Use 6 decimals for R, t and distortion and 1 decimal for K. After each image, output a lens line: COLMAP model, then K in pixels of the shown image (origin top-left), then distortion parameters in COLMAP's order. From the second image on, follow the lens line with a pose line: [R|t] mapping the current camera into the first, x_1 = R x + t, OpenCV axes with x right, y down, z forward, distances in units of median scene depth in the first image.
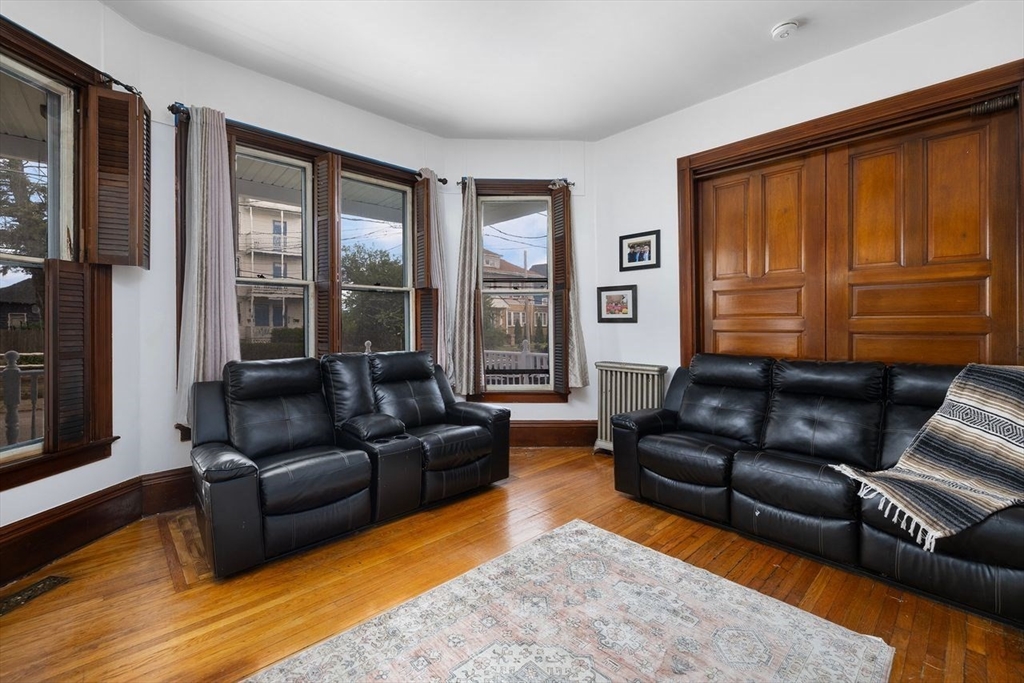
lens RADIAL K [[425.4, 0, 498.1], [0, 425.4, 326.5], [0, 0, 1]] dist [-0.001643, -0.000109]
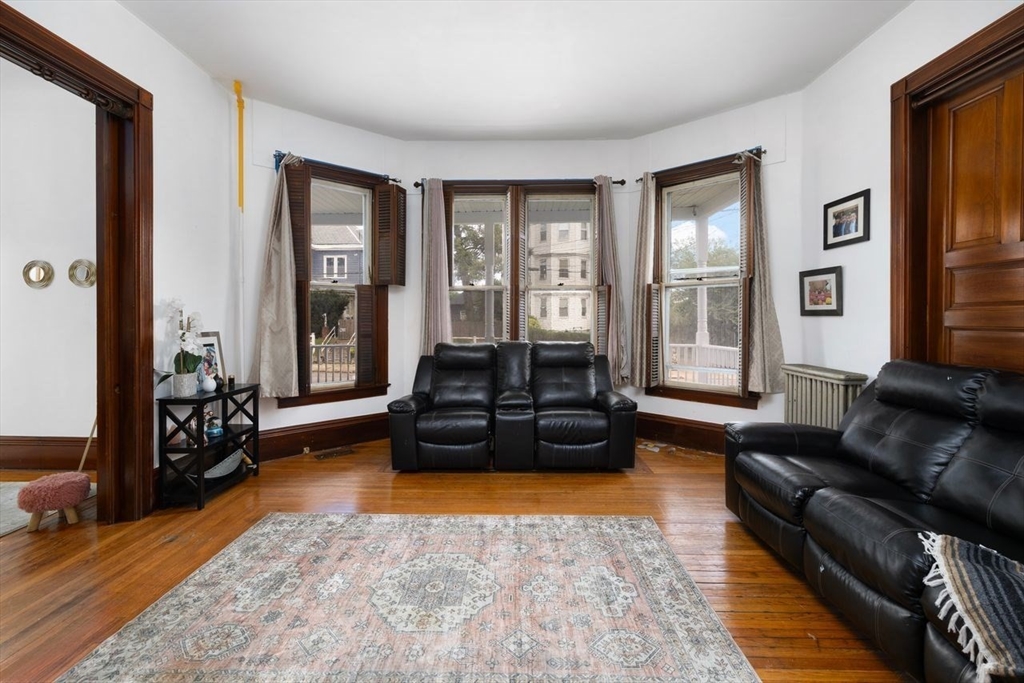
lens RADIAL K [[425.4, 0, 512.4], [0, 425.4, 322.1], [0, 0, 1]] dist [-0.001643, -0.000109]
pose [[0.735554, 0.004950, -0.677448, 0.422299], [-0.000195, 0.999975, 0.007094, -0.003046], [0.677466, -0.005086, 0.735537, 0.042694]]
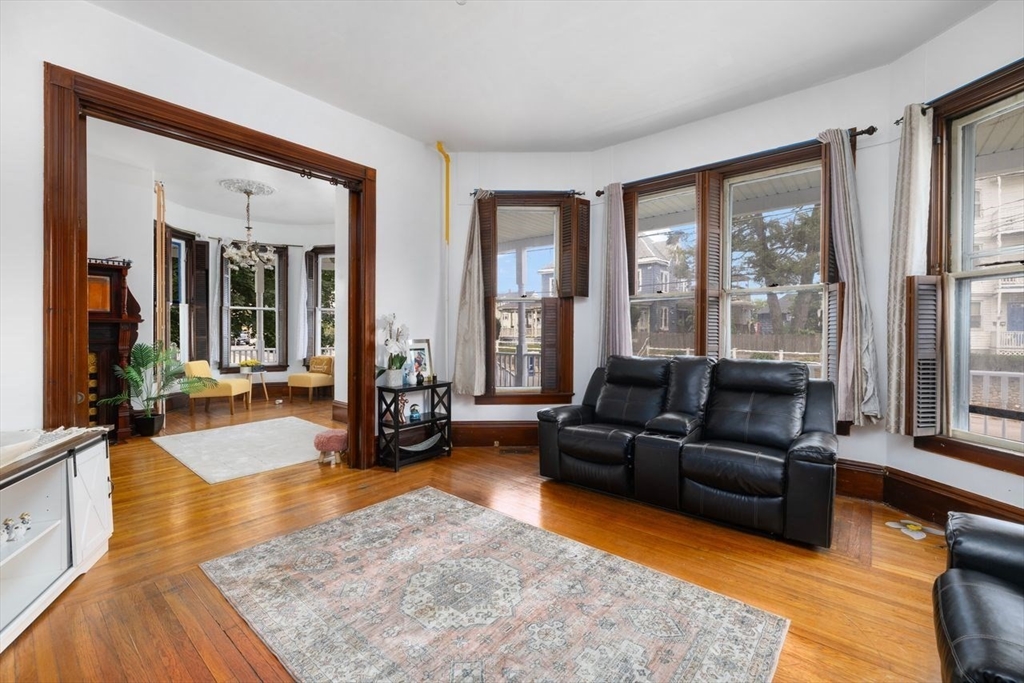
lens RADIAL K [[425.4, 0, 518.3], [0, 425.4, 331.7], [0, 0, 1]] dist [-0.001643, -0.000109]
pose [[0.154394, 0.003853, -0.988002, 0.535930], [-0.002822, 0.999990, 0.003459, -0.001950], [0.988005, 0.002254, 0.154404, 0.326368]]
